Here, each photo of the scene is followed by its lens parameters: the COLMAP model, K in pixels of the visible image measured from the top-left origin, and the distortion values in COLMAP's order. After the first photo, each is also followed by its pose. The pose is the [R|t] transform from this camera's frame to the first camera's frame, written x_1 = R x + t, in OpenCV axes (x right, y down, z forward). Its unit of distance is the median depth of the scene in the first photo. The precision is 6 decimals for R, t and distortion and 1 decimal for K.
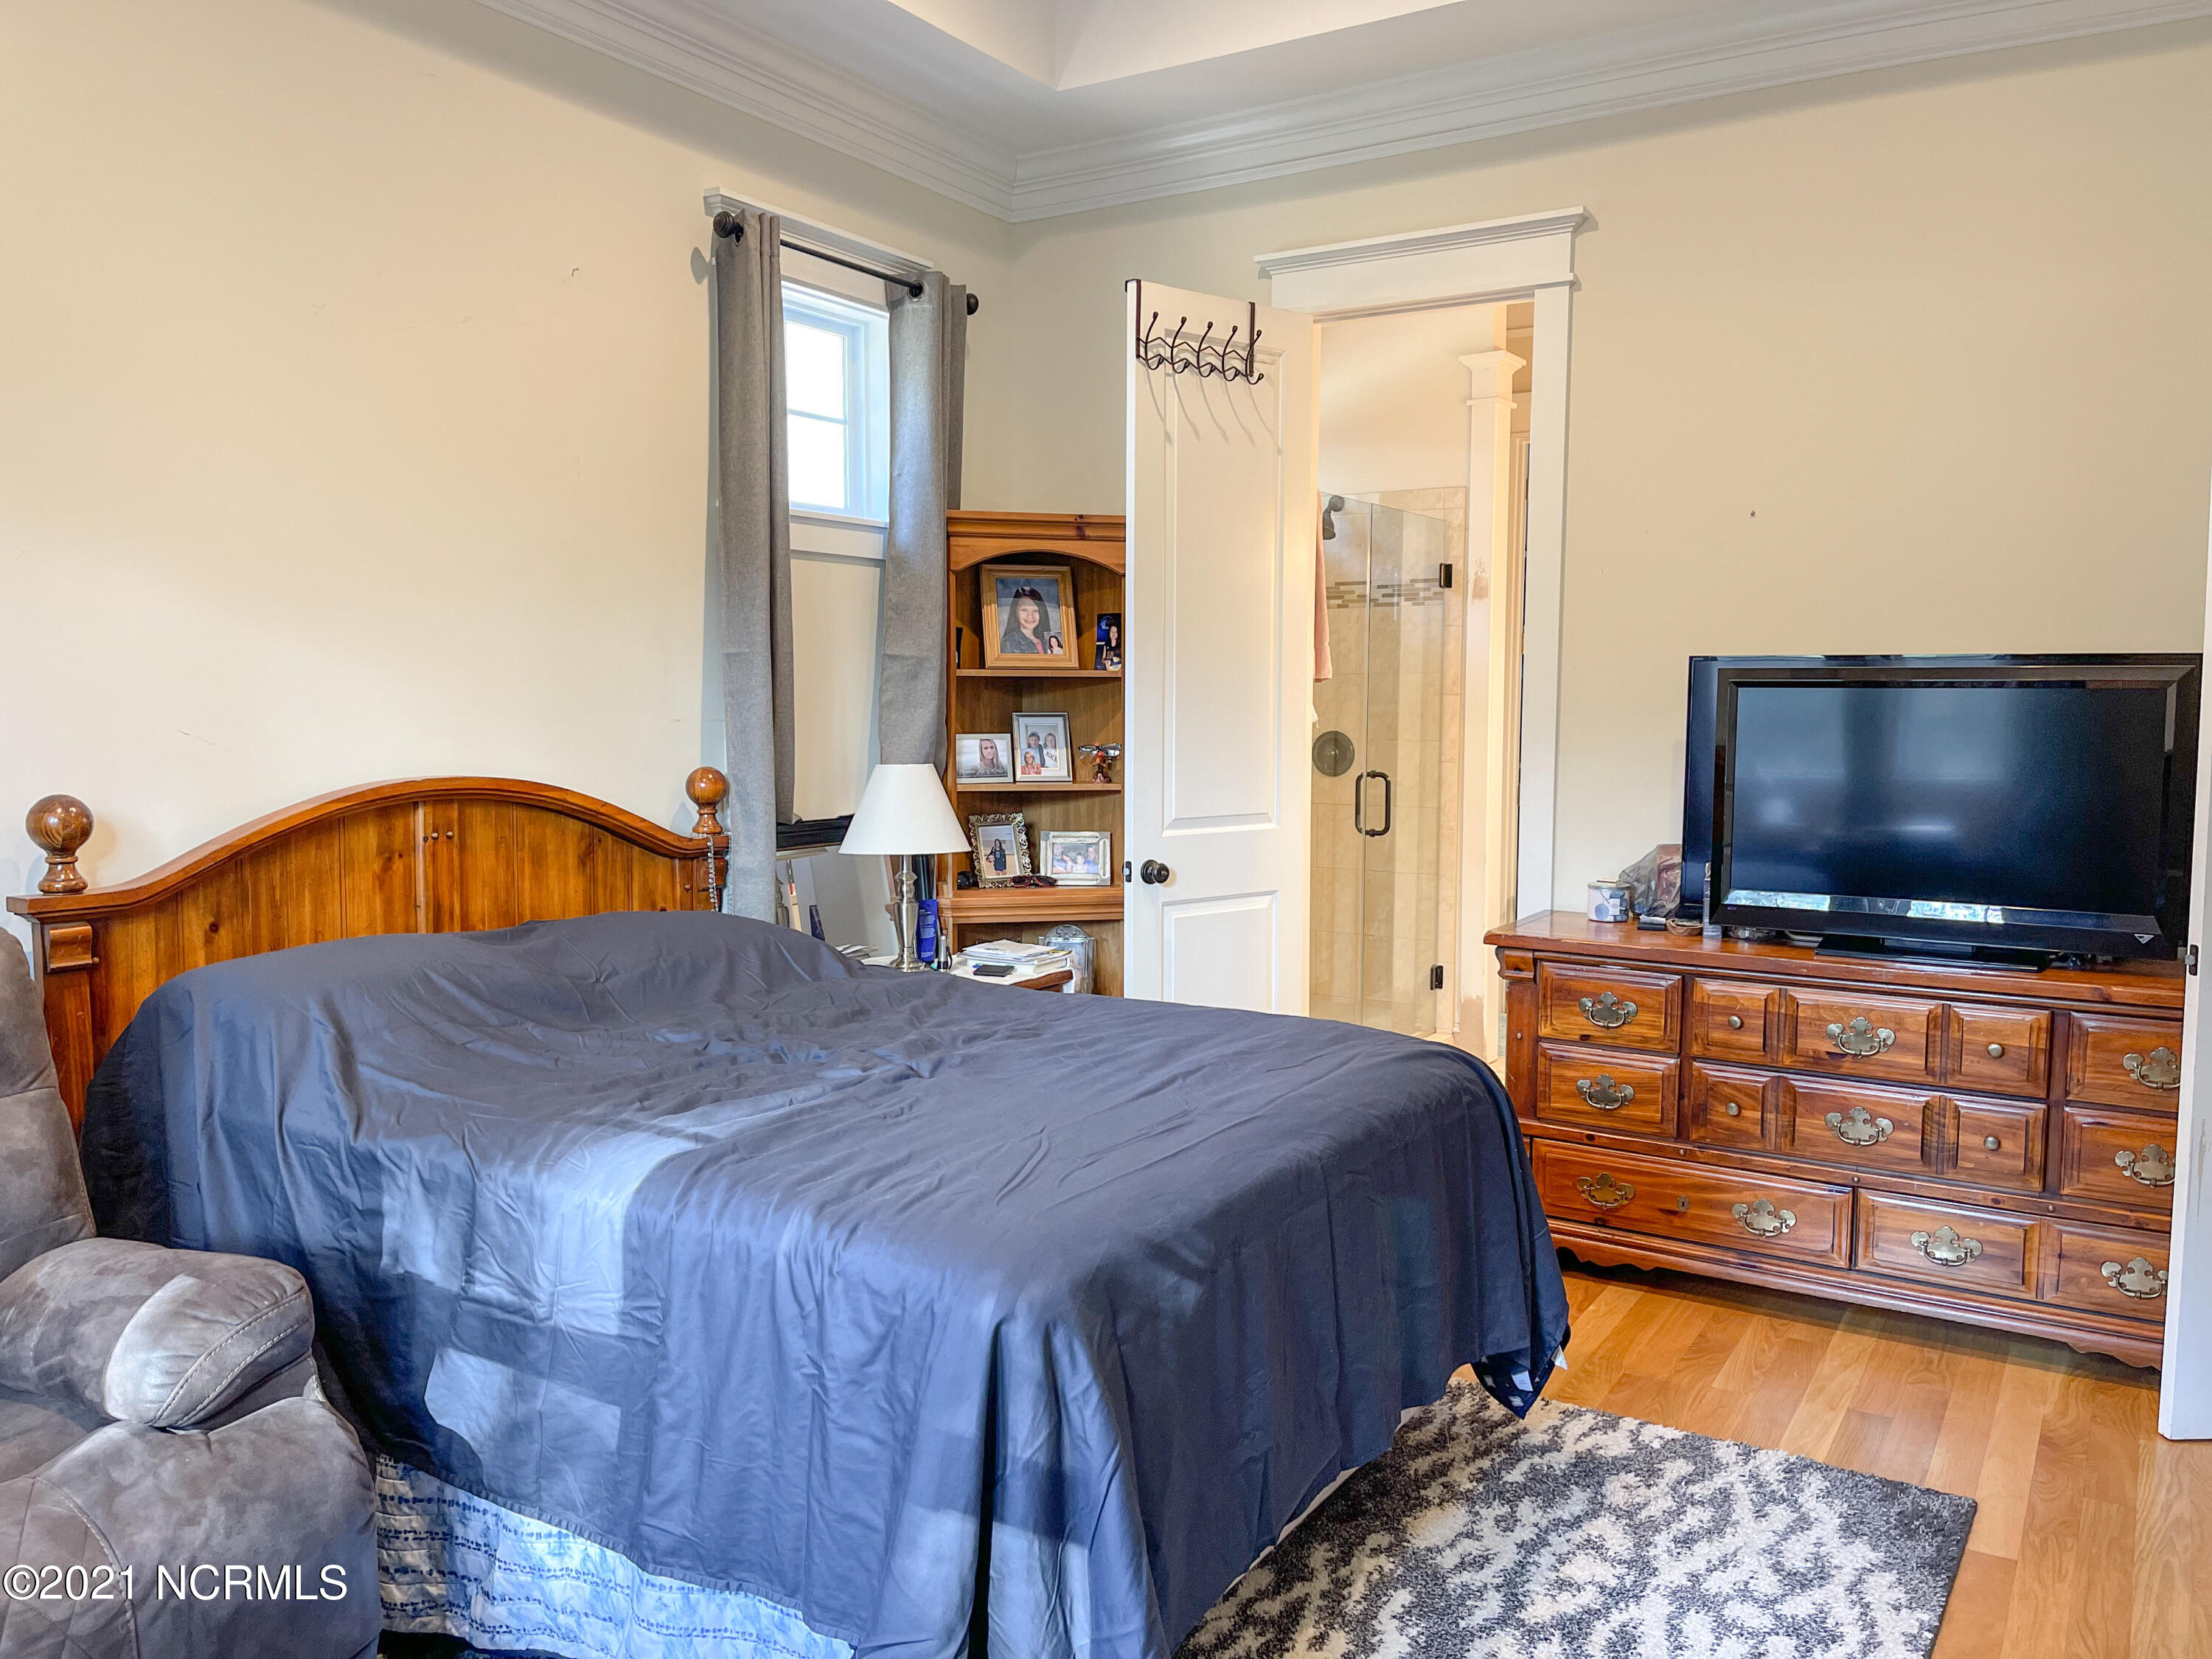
lens RADIAL K [[1662.9, 0, 1104.9], [0, 1662.9, 860.7], [0, 0, 1]] dist [0.117517, -0.274028]
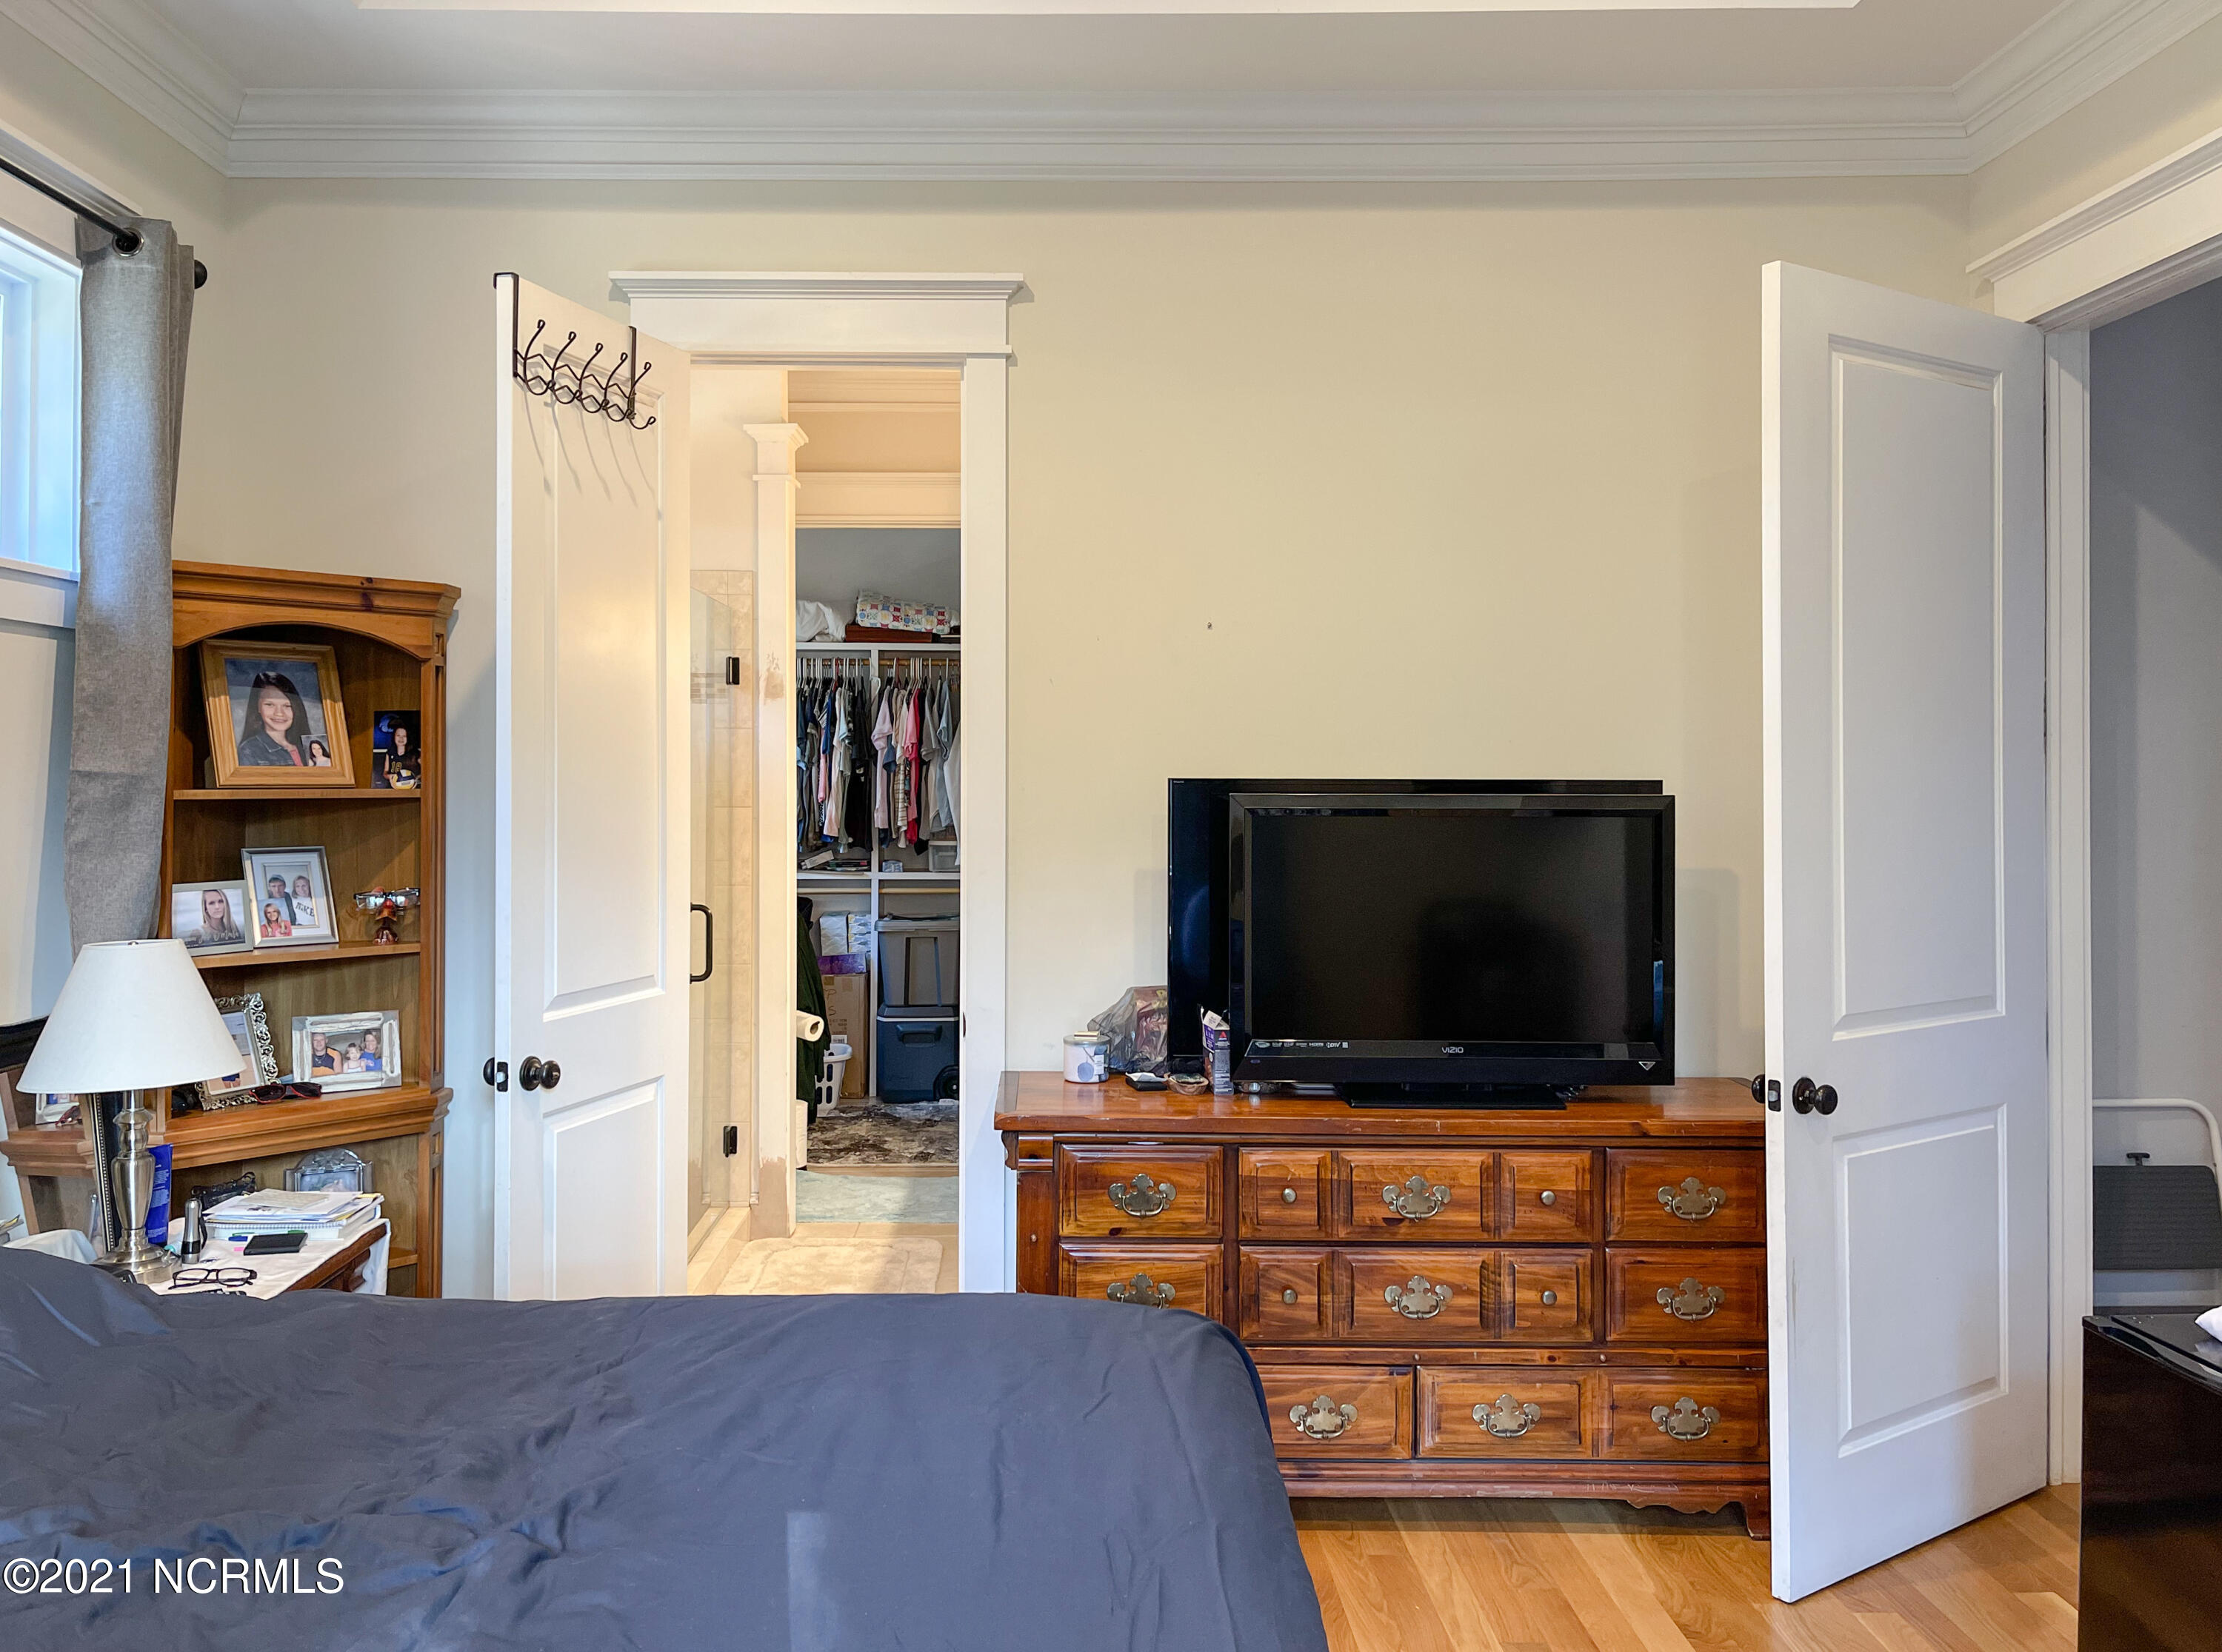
lens RADIAL K [[1658.2, 0, 949.1], [0, 1658.2, 771.8], [0, 0, 1]] dist [0.070900, -0.115609]
pose [[0.845421, -0.005019, 0.534076, -0.205950], [0.056341, 0.995215, -0.079833, -0.055616], [-0.531120, 0.097582, 0.841659, 0.287850]]
